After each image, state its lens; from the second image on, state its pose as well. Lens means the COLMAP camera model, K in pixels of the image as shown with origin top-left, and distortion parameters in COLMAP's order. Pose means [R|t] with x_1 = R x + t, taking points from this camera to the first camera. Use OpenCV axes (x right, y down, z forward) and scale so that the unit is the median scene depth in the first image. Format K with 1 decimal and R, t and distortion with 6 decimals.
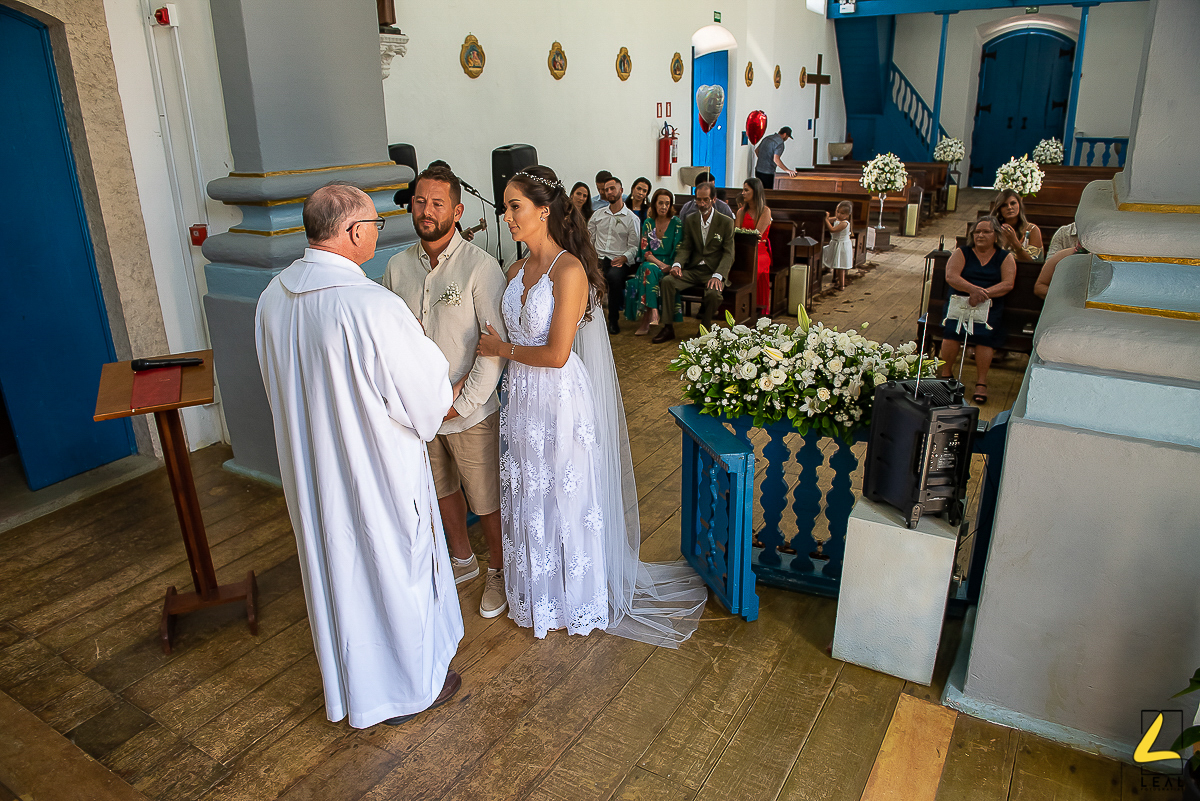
lens RADIAL K [[807.4, 0, 600.0], [0, 807.4, 400.5], [0, 0, 1]] dist [-0.051011, -0.003641]
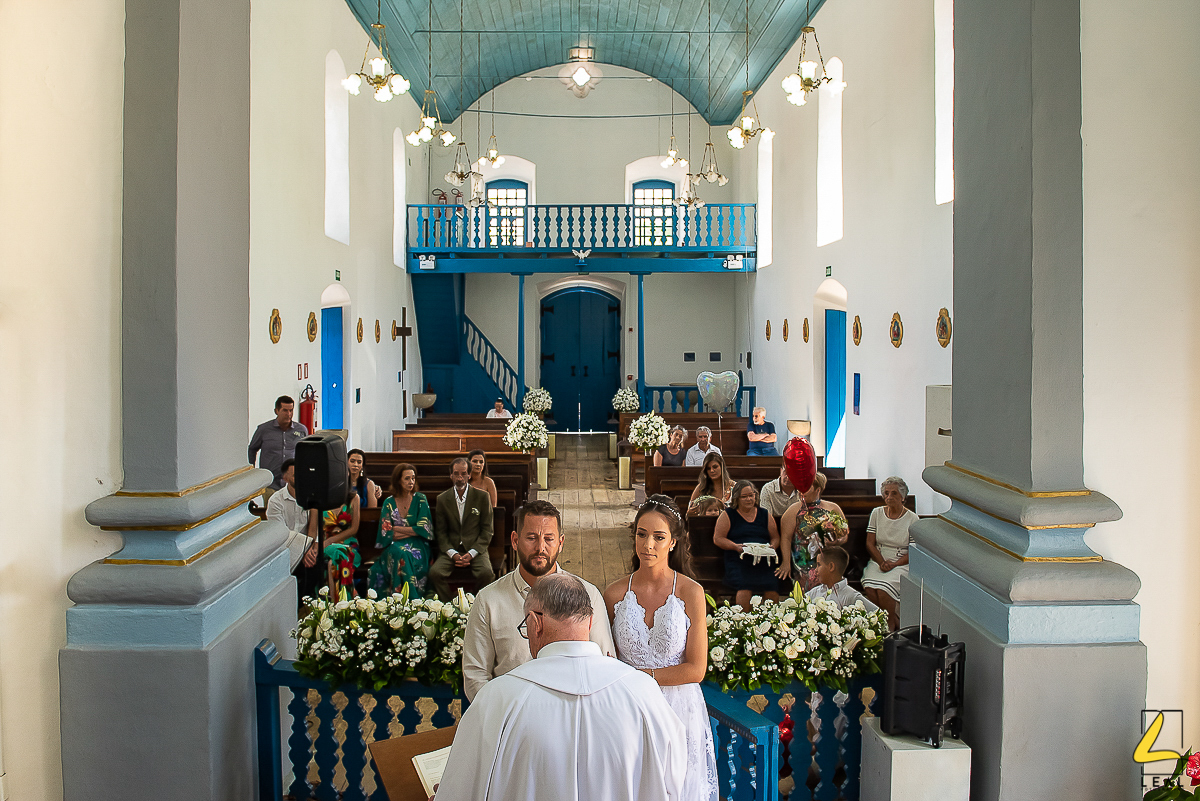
lens RADIAL K [[944.5, 0, 597.1], [0, 944.5, 348.7], [0, 0, 1]] dist [-0.038117, 0.000782]
pose [[0.844484, 0.017224, 0.535304, -0.230574], [0.163543, 0.943453, -0.288359, -0.026736], [-0.510001, 0.331059, 0.793914, -0.029840]]
